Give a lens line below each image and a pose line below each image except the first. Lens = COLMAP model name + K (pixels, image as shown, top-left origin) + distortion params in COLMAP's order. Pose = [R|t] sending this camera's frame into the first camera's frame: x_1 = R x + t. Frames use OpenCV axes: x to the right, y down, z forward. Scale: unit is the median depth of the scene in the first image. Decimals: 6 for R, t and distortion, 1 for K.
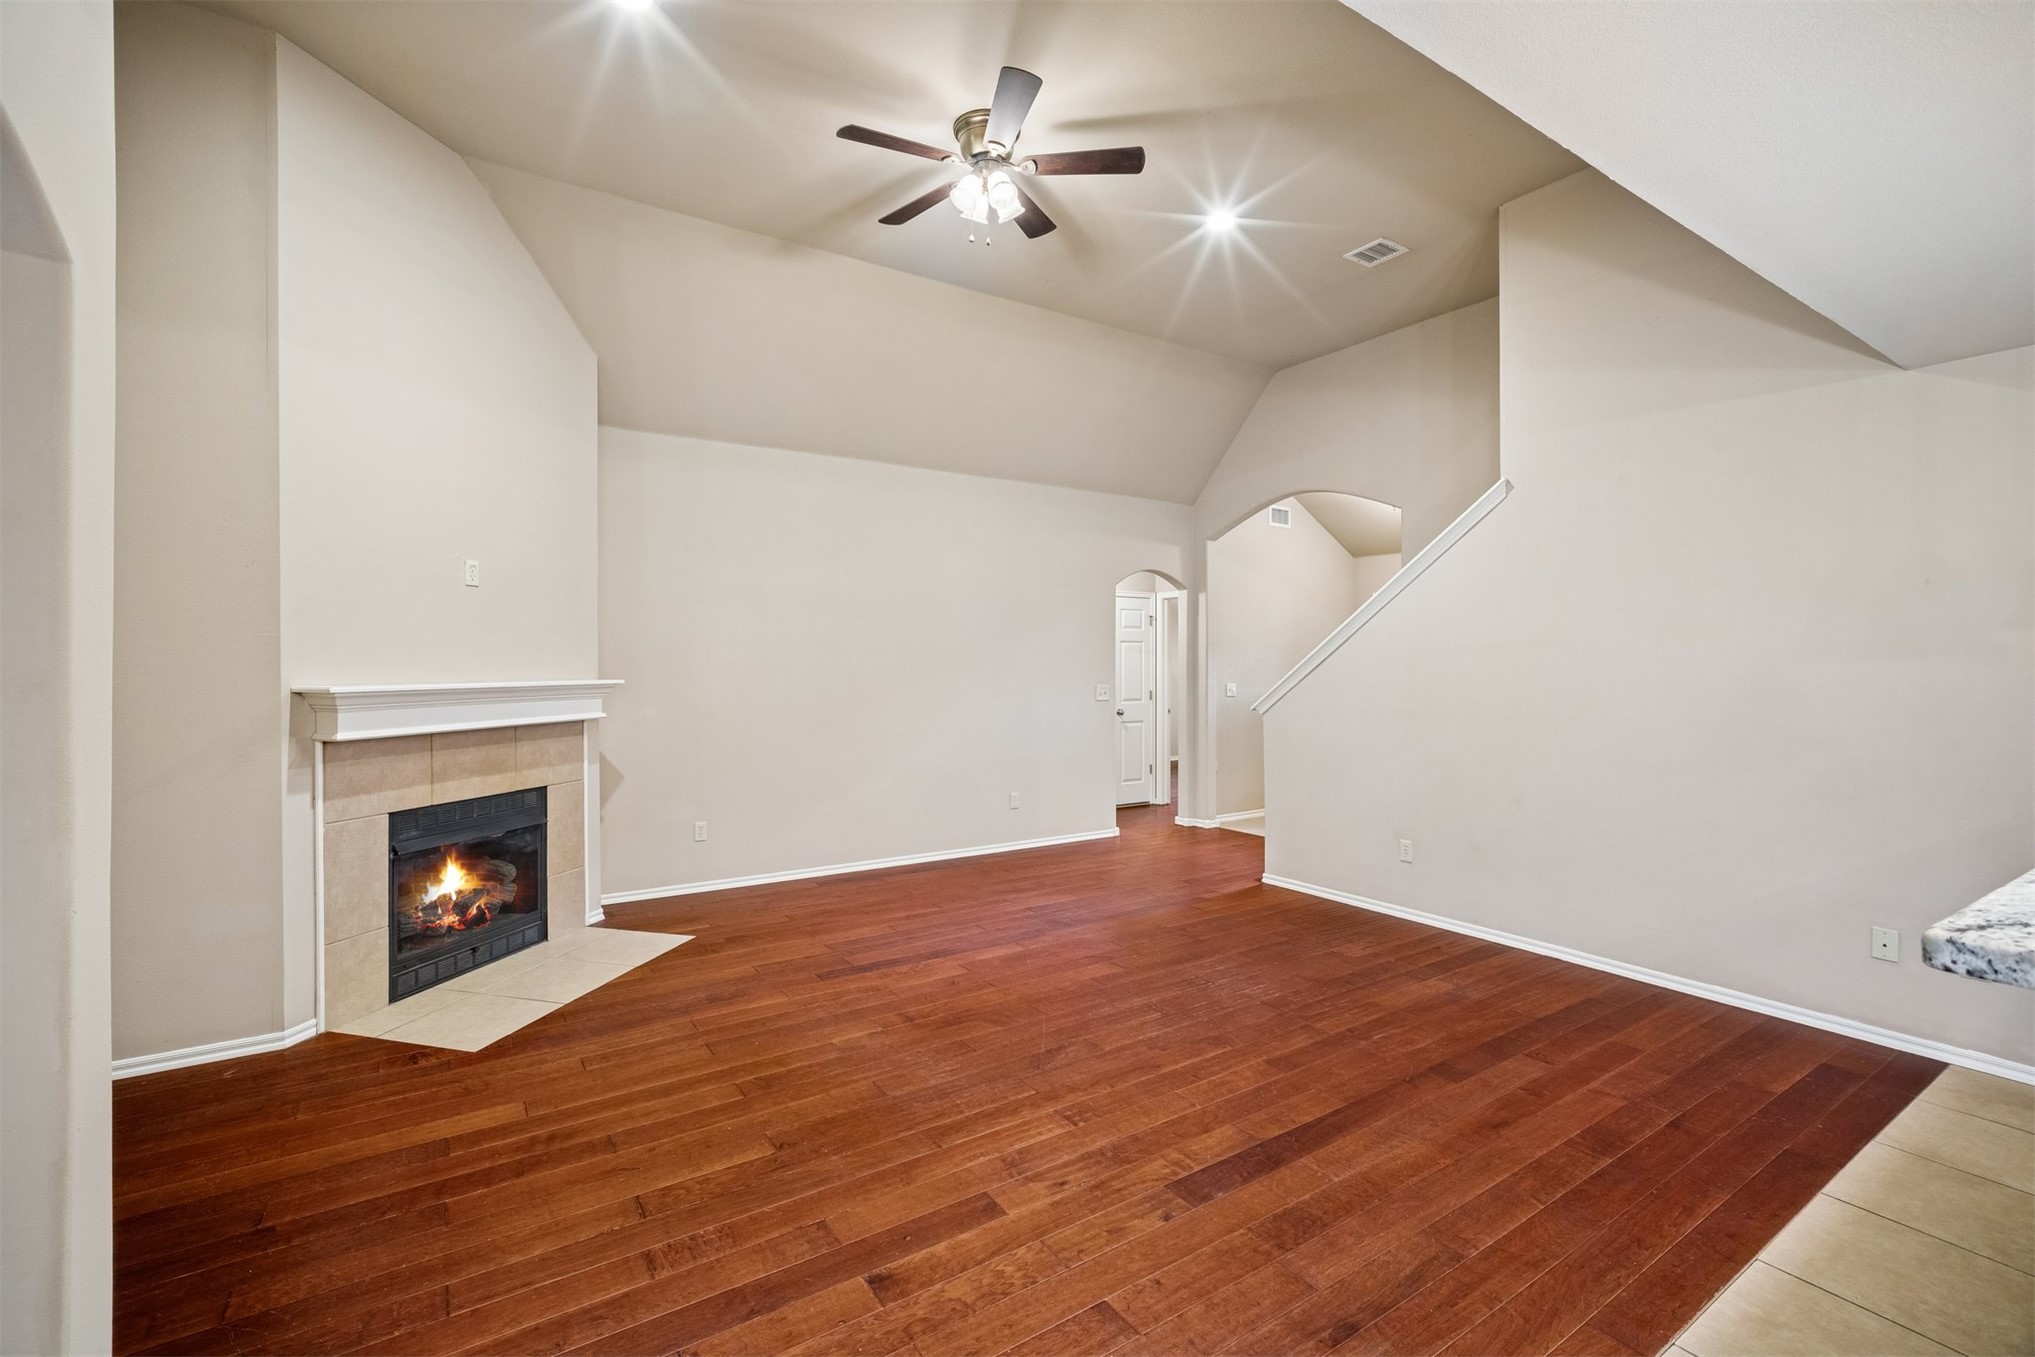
lens RADIAL K [[858.9, 0, 1002.0], [0, 858.9, 671.9], [0, 0, 1]] dist [-0.017013, 0.006737]
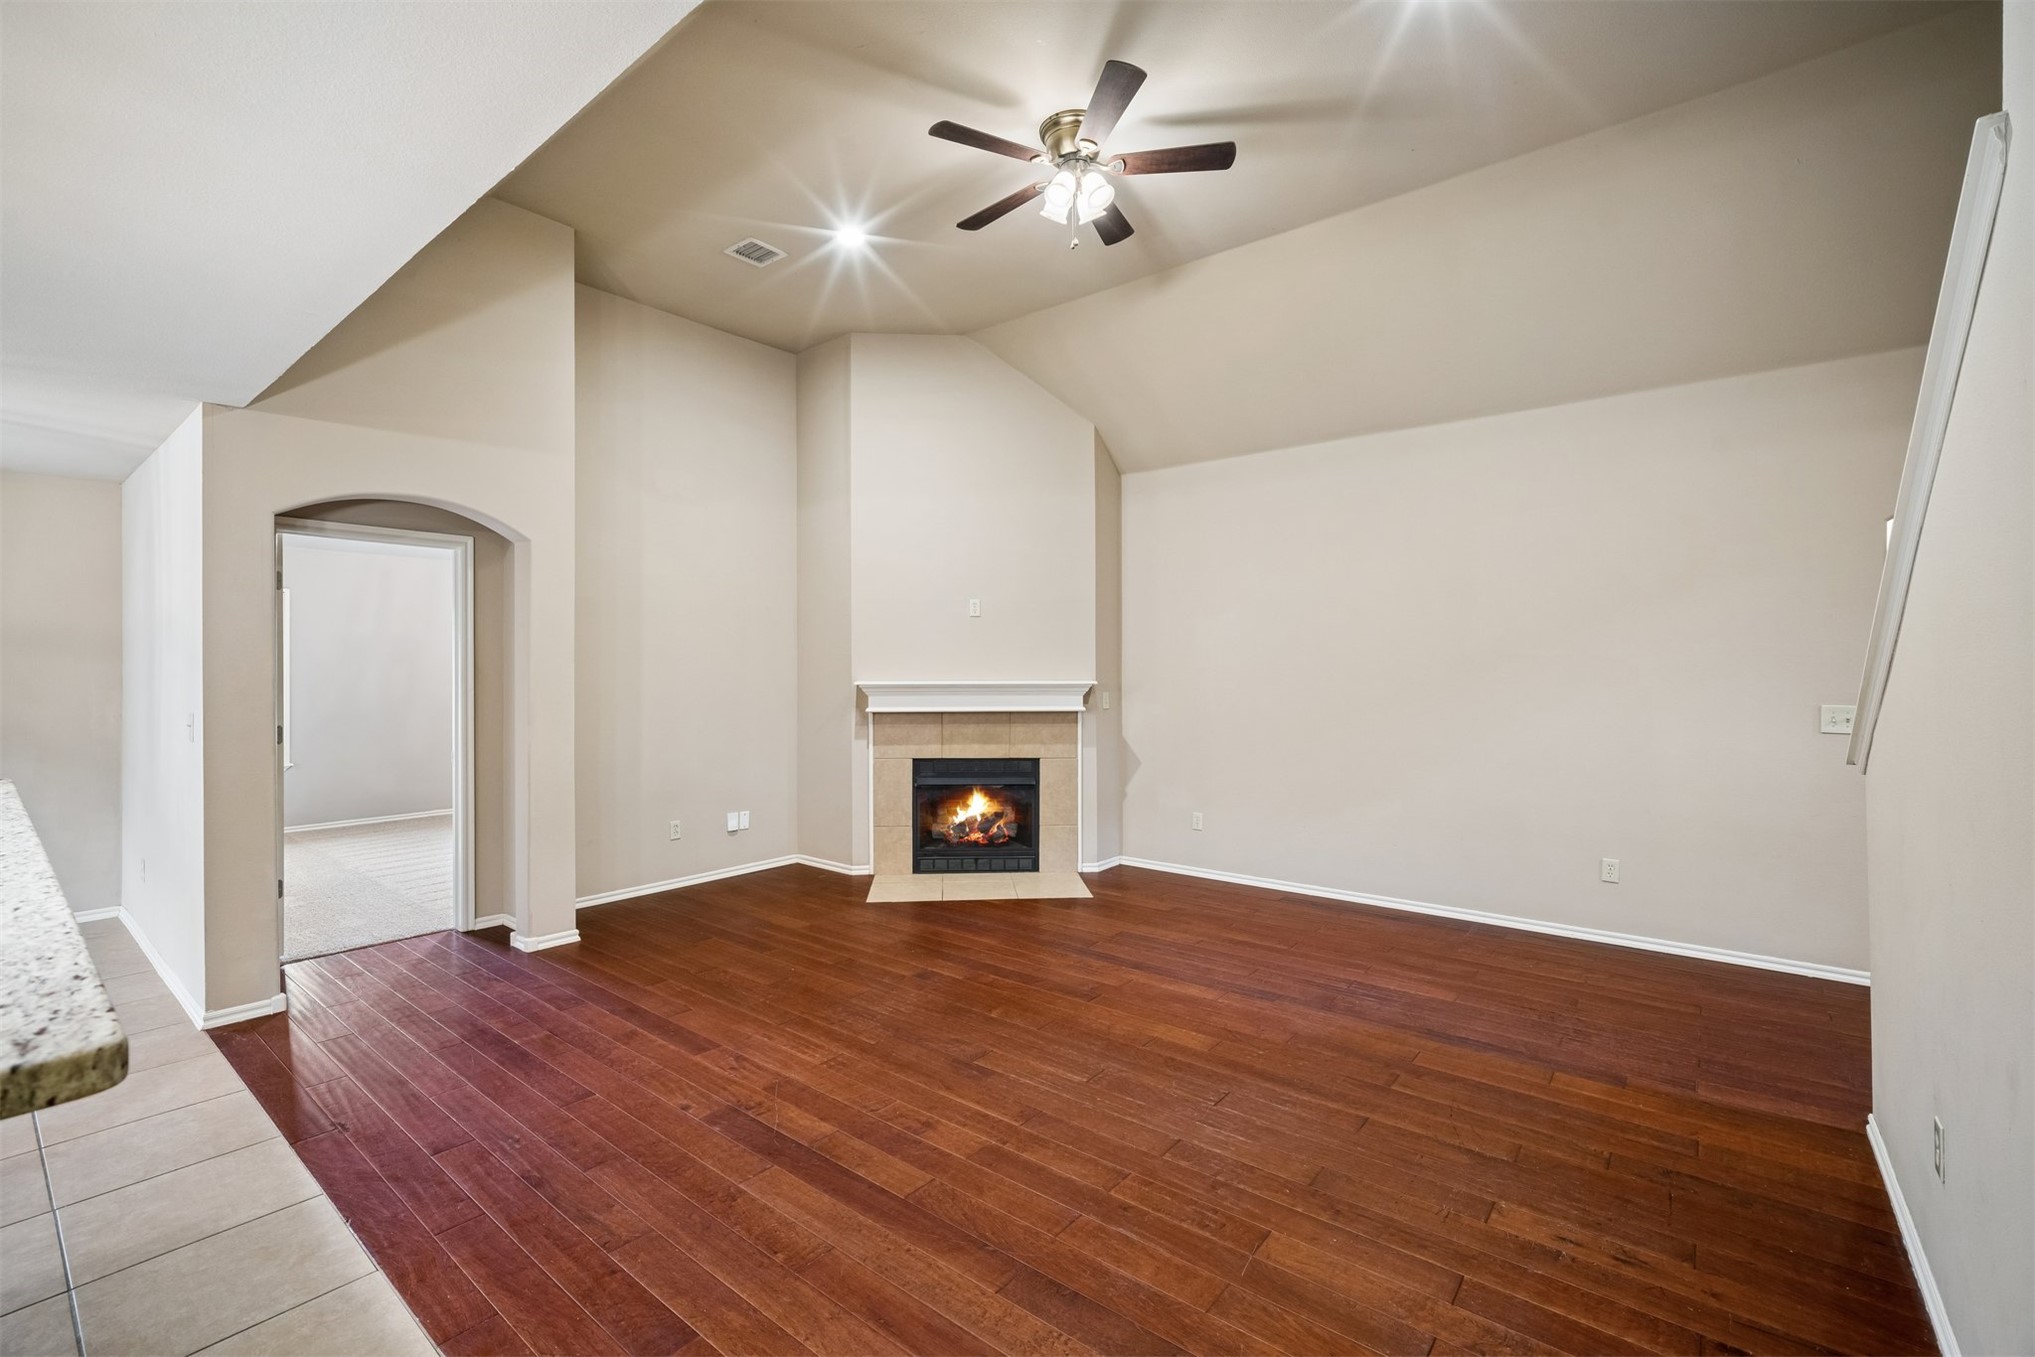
lens RADIAL K [[875.0, 0, 1008.3], [0, 875.0, 670.9], [0, 0, 1]] dist [-0.011740, 0.001395]
pose [[0.314076, 0.001331, -0.949397, 0.875651], [-0.003821, 0.999993, 0.000138, -0.006016], [0.949390, 0.003584, 0.314078, 0.584210]]
